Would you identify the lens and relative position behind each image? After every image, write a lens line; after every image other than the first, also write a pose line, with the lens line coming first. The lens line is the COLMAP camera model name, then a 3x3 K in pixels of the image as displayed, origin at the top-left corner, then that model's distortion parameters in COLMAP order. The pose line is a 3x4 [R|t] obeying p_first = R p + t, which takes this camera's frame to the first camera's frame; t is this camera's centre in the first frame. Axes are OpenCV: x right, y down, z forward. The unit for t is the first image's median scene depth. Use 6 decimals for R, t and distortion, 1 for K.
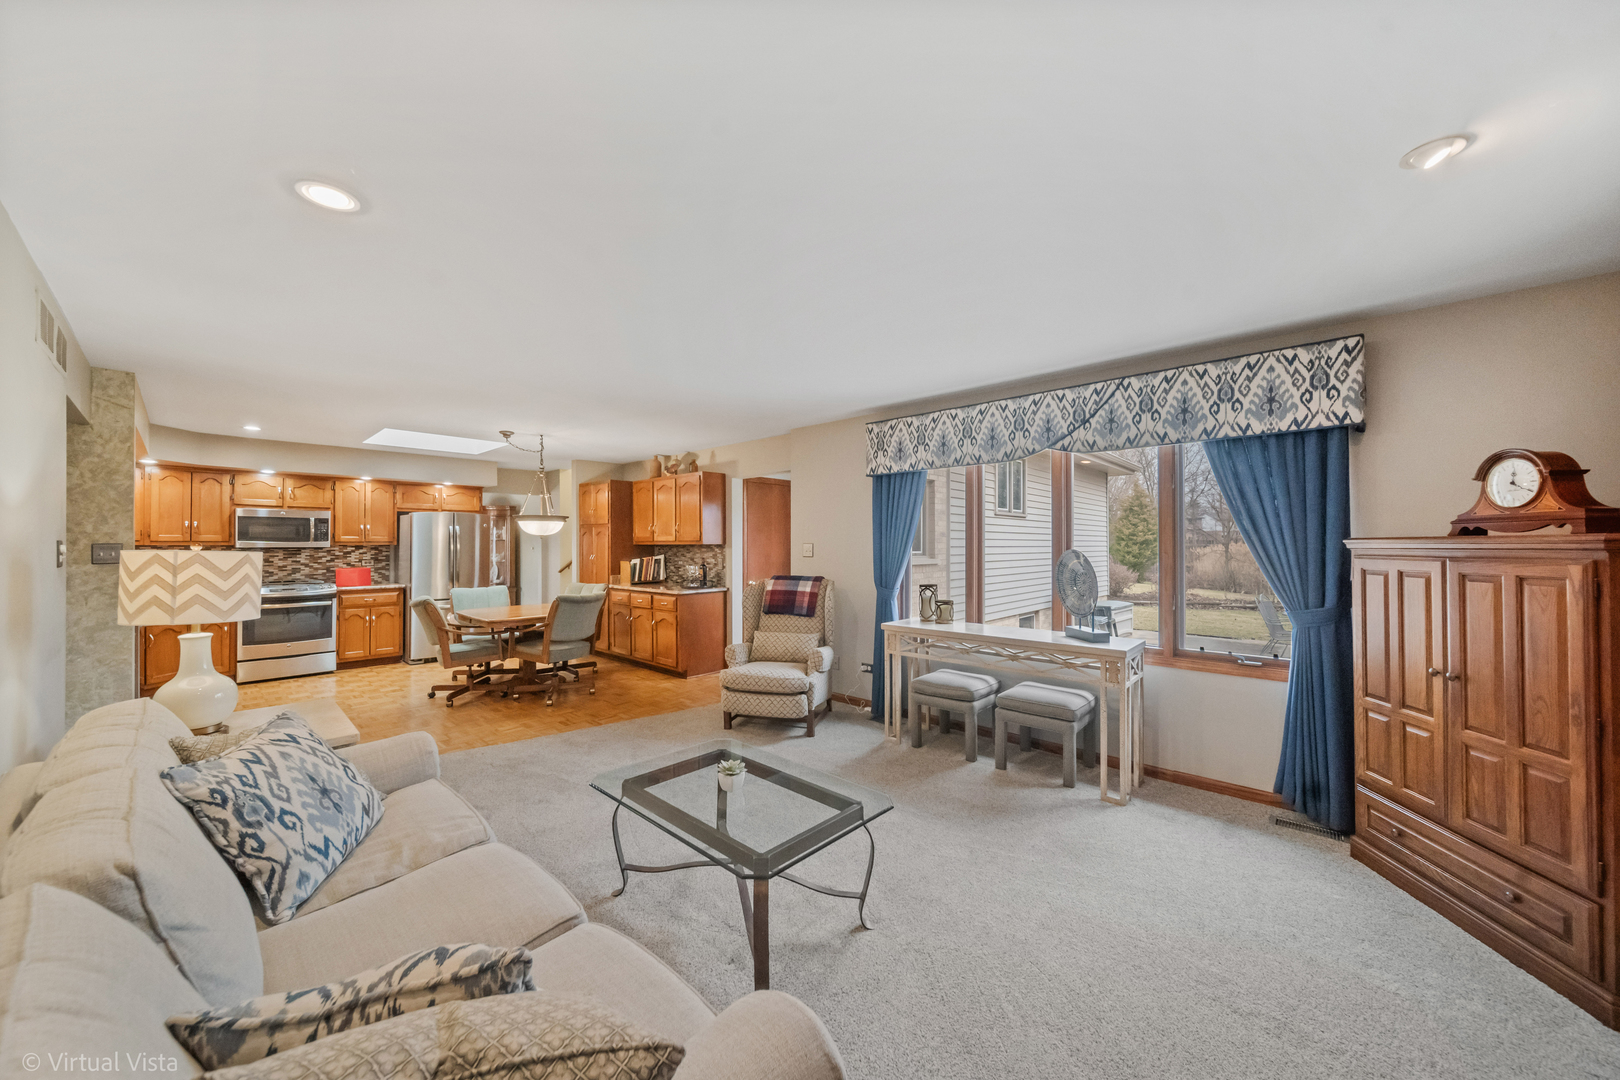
lens RADIAL K [[572.3, 0, 806.7], [0, 572.3, 539.8], [0, 0, 1]] dist [-0.000810, -0.000880]
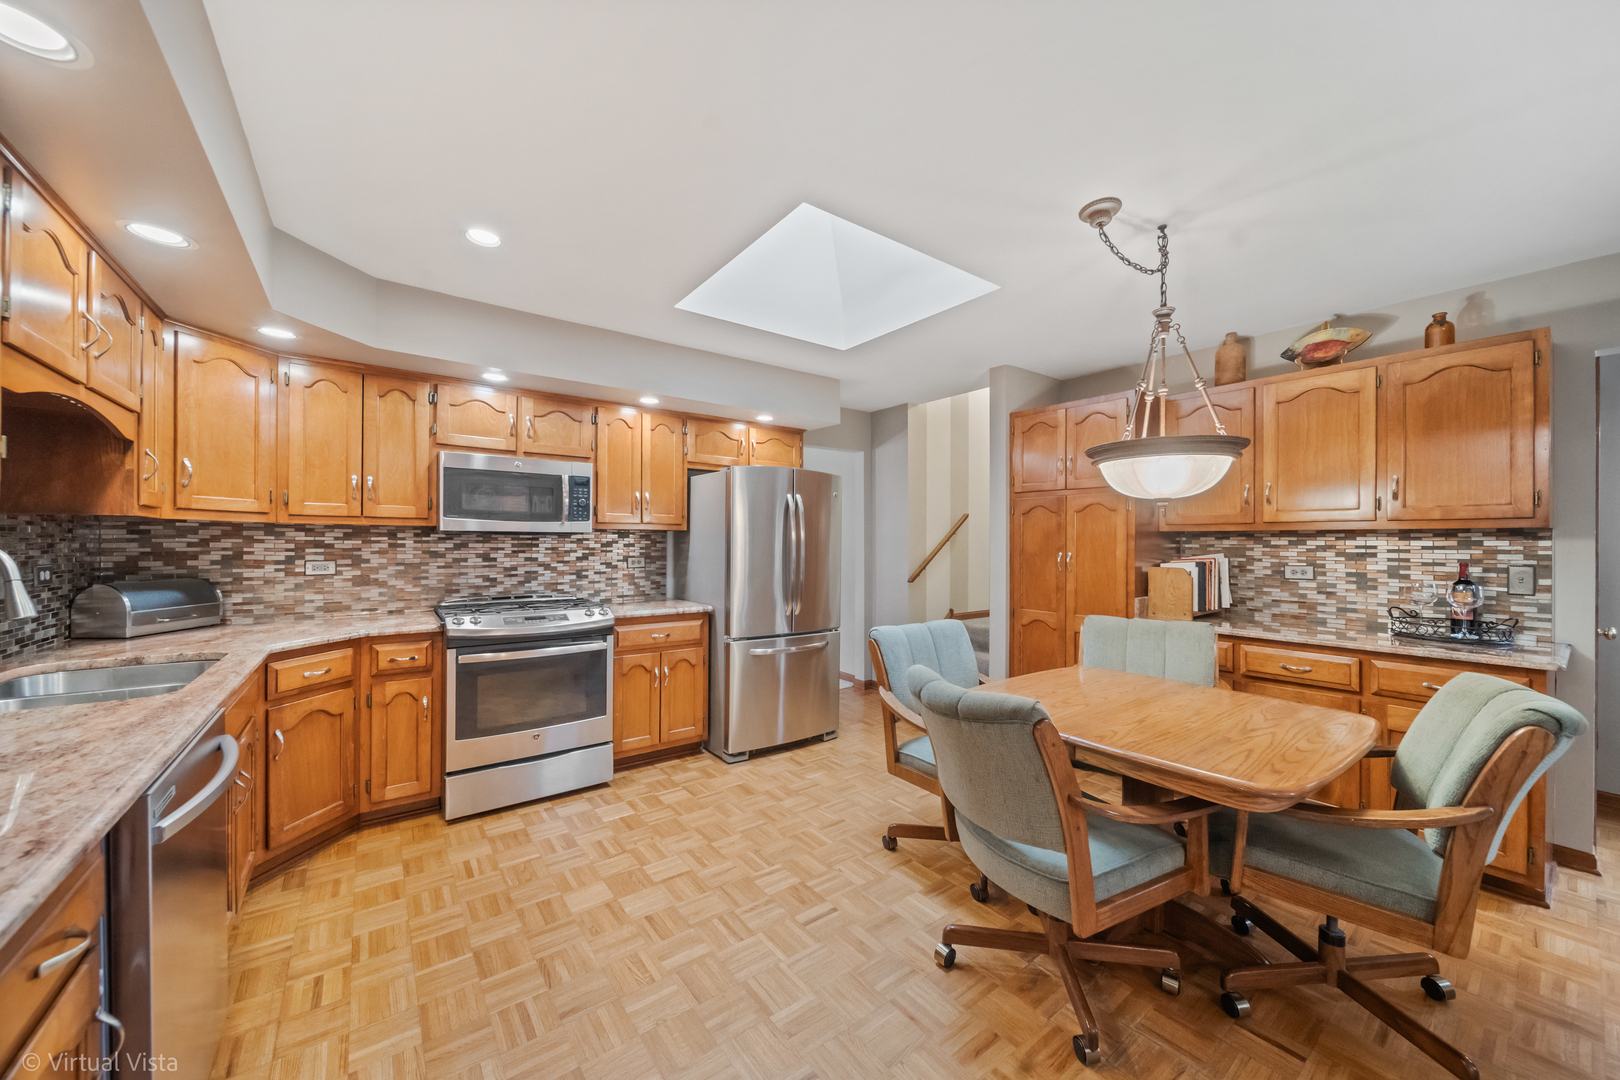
lens RADIAL K [[590.0, 0, 803.9], [0, 590.0, 541.2], [0, 0, 1]] dist [0.001472, 0.000092]
pose [[0.982161, 0.003014, -0.188016, -0.546547], [-0.002221, 0.999988, 0.004425, 0.018061], [0.188027, -0.003929, 0.982156, 0.513168]]
